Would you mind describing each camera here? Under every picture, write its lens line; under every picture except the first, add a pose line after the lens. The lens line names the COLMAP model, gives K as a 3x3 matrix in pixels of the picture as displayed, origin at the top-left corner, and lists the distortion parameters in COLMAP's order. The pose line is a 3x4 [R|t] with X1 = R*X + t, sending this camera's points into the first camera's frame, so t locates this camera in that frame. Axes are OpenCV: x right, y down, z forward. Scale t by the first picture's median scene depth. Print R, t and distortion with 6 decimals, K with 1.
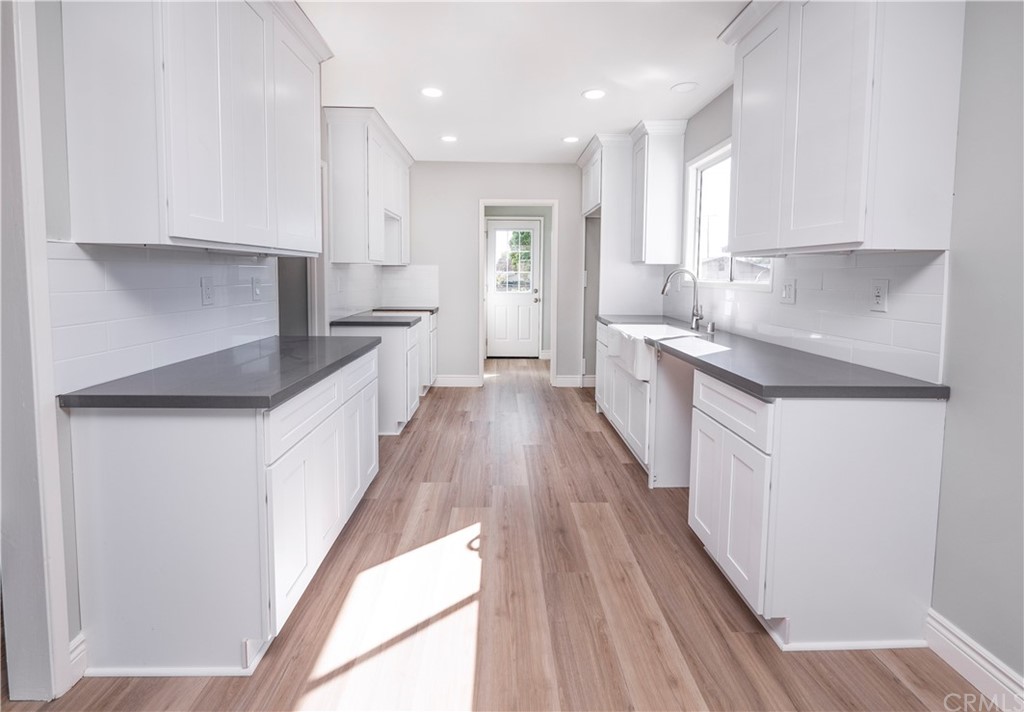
lens RADIAL K [[483.7, 0, 510.6], [0, 483.7, 303.1], [0, 0, 1]] dist [-0.000088, -0.000248]
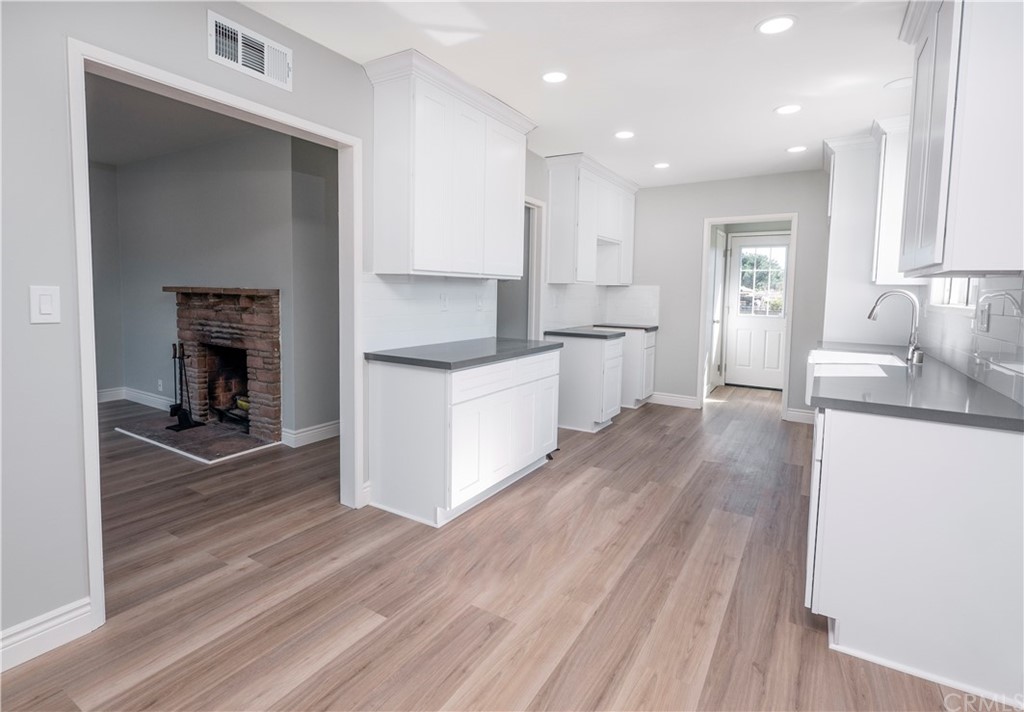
lens RADIAL K [[525.8, 0, 489.9], [0, 525.8, 324.1], [0, 0, 1]] dist [0.022872, -0.000260]
pose [[0.826364, 0.042964, -0.561495, 0.360042], [-0.045639, 0.998915, 0.009266, 0.019187], [0.561284, 0.017969, 0.827428, -0.254023]]
